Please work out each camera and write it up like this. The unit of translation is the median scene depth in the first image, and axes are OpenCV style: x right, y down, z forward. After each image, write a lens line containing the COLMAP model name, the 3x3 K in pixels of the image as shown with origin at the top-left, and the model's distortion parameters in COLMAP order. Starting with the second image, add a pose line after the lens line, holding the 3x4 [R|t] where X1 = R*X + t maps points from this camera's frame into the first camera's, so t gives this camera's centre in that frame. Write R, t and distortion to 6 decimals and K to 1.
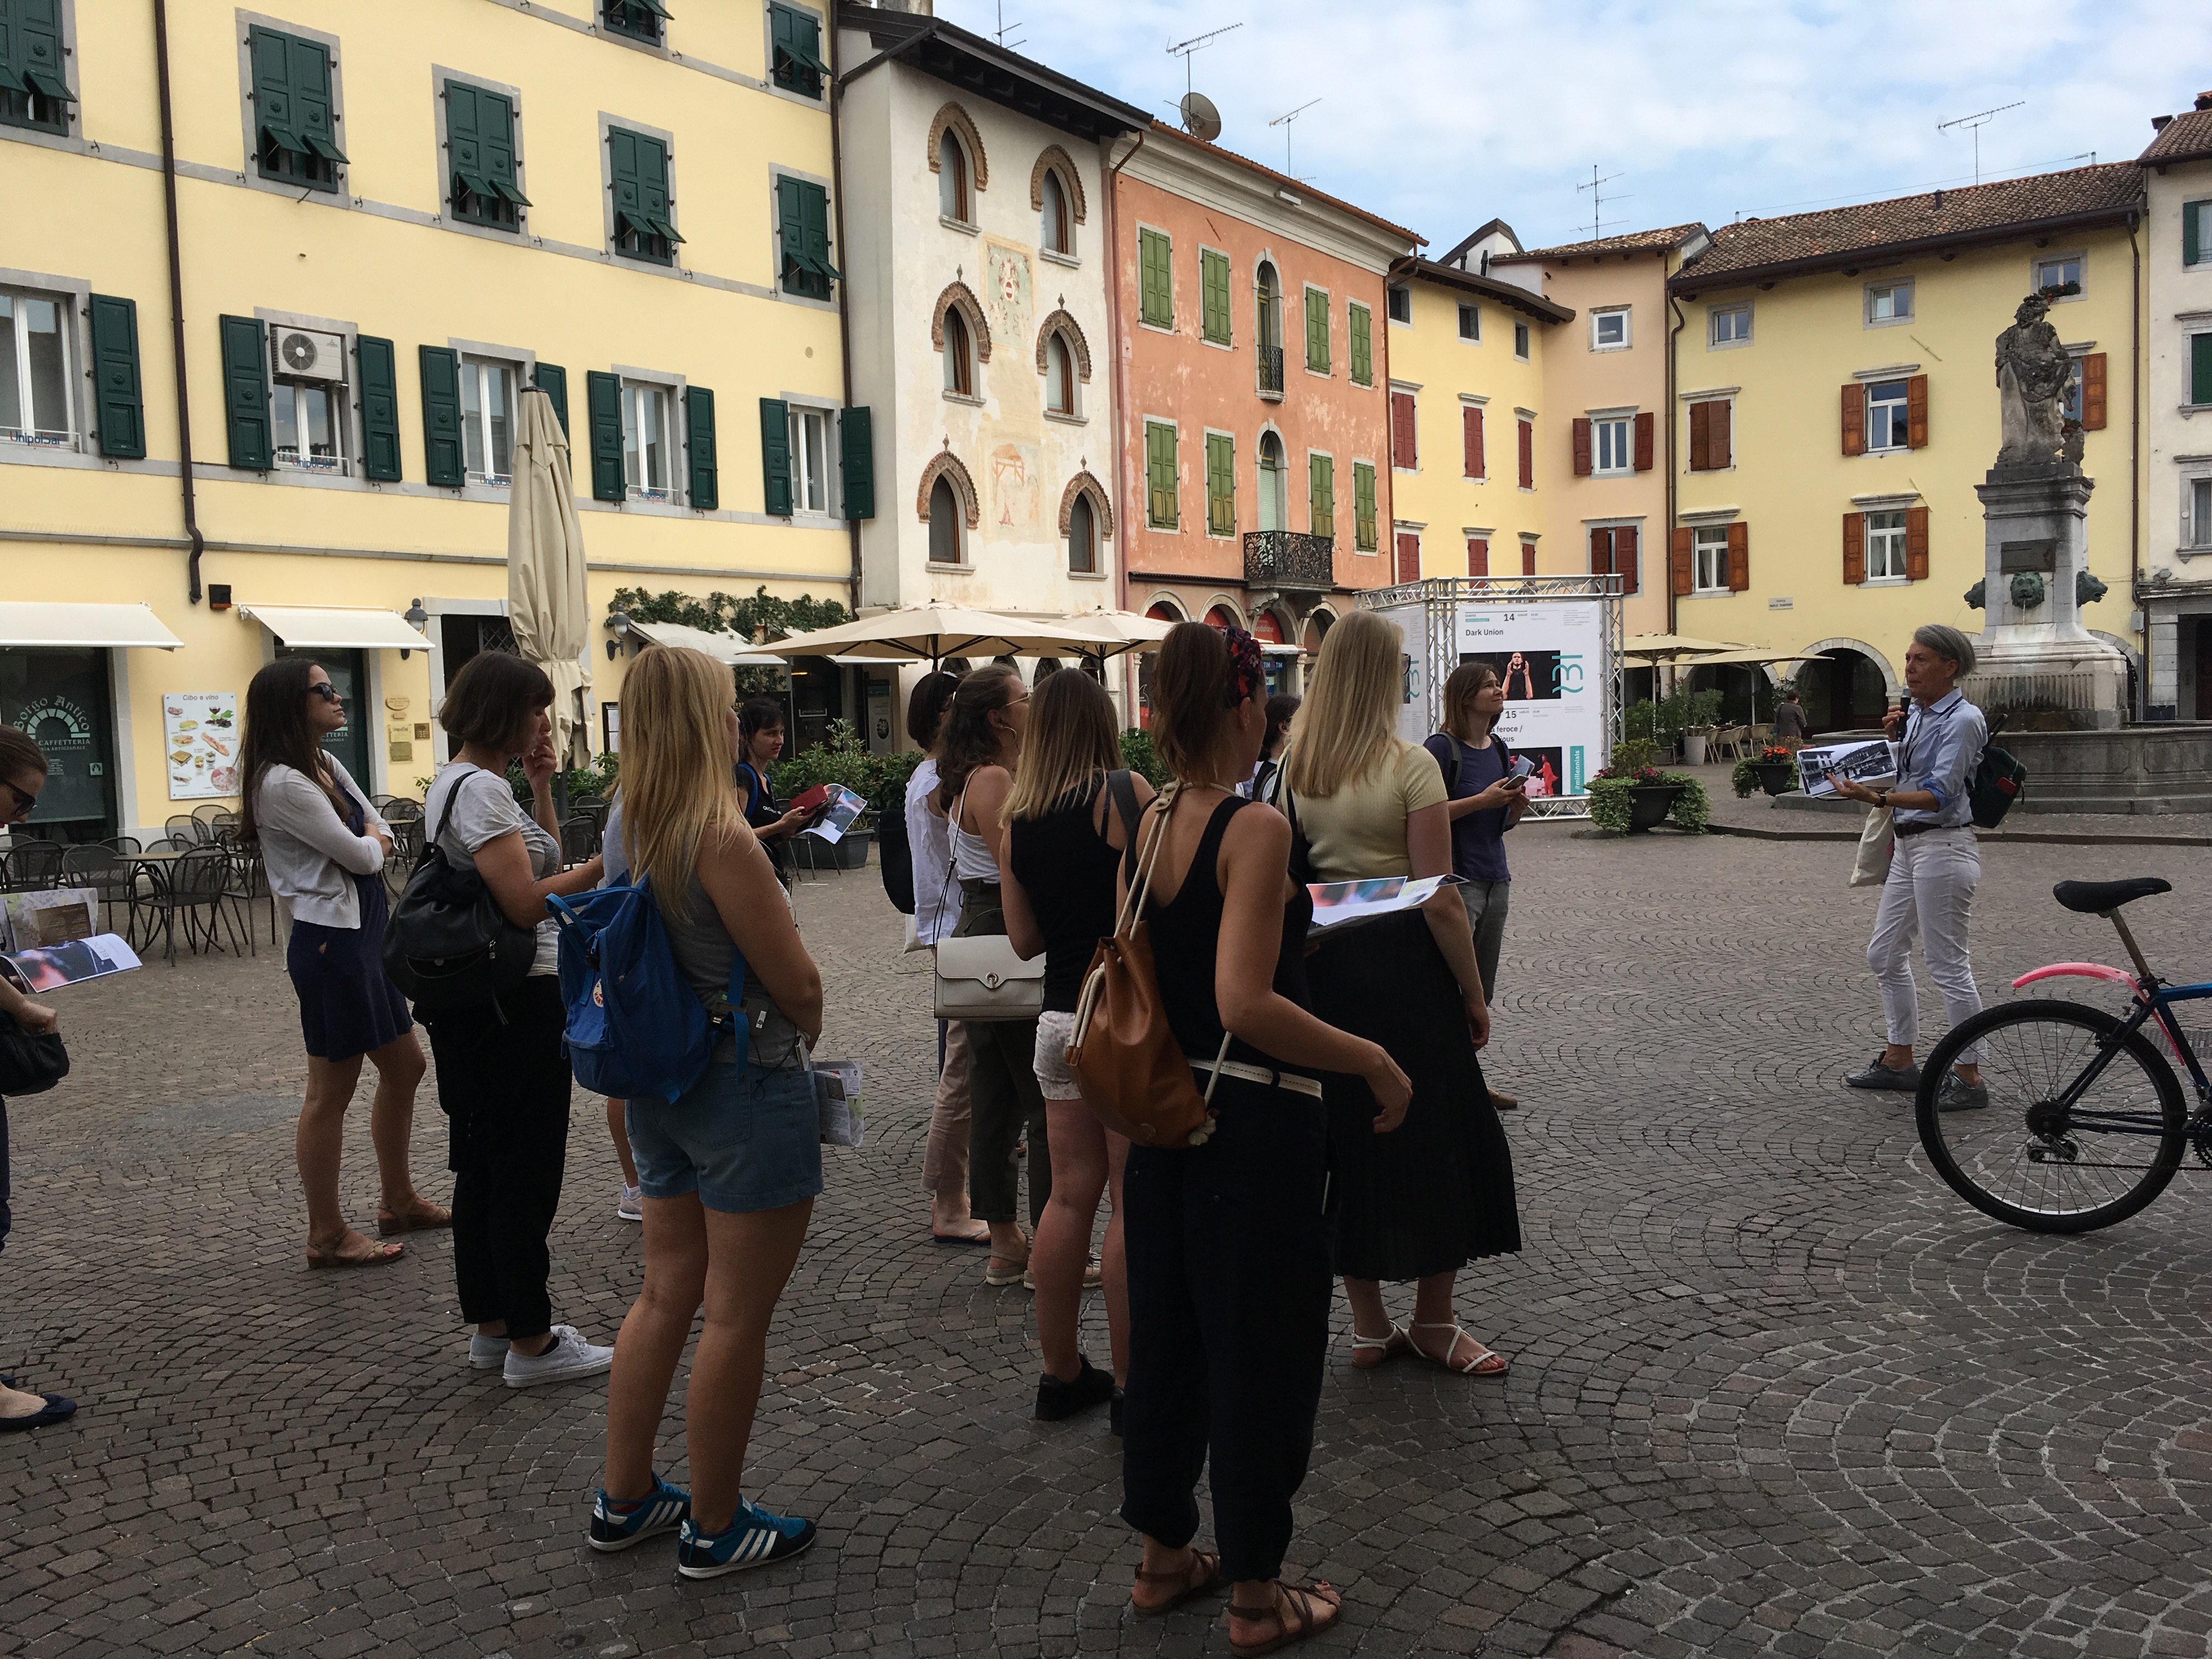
lens RADIAL K [[1857.0, 0, 1106.0], [0, 1857.0, 829.5], [0, 0, 1]] dist [0.071442, -0.106620]
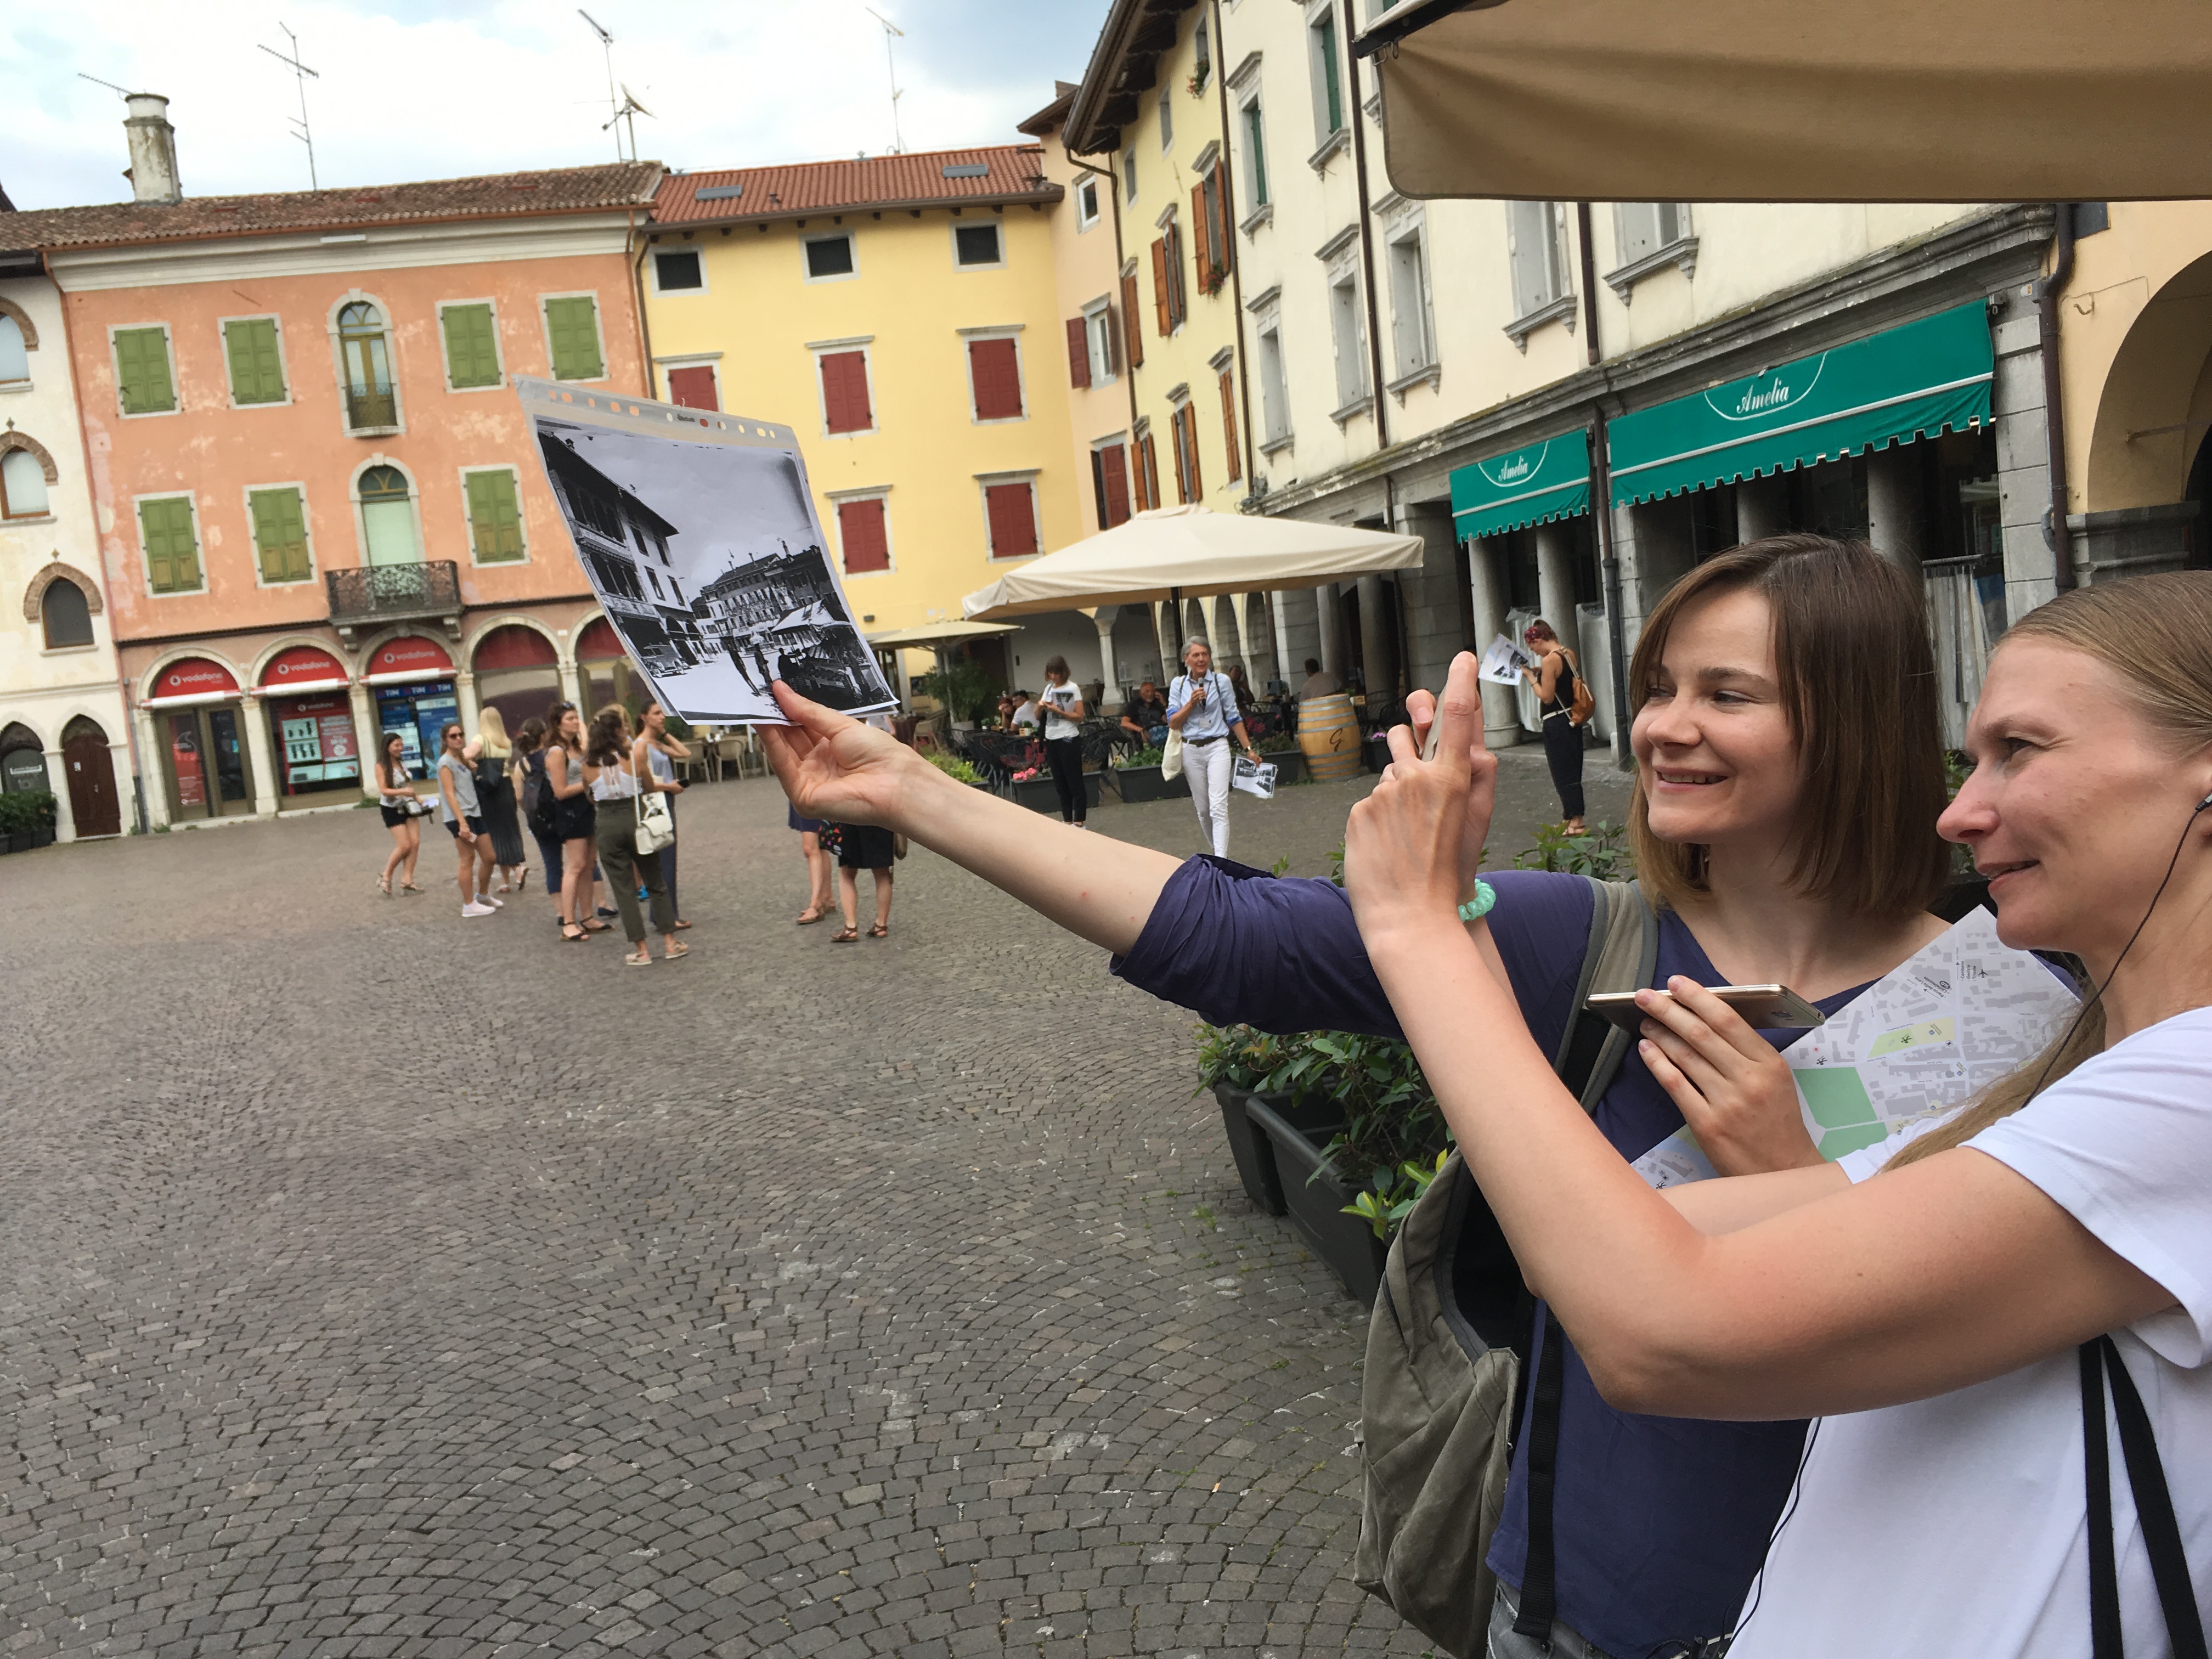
lens RADIAL K [[1857.0, 0, 1106.0], [0, 1857.0, 829.5], [0, 0, 1]] dist [0.071442, -0.106620]
pose [[0.696878, 0.028914, -0.716607, 1.435150], [0.040848, 0.995965, 0.079909, -0.101696], [0.716026, -0.084958, 0.692885, 0.705968]]
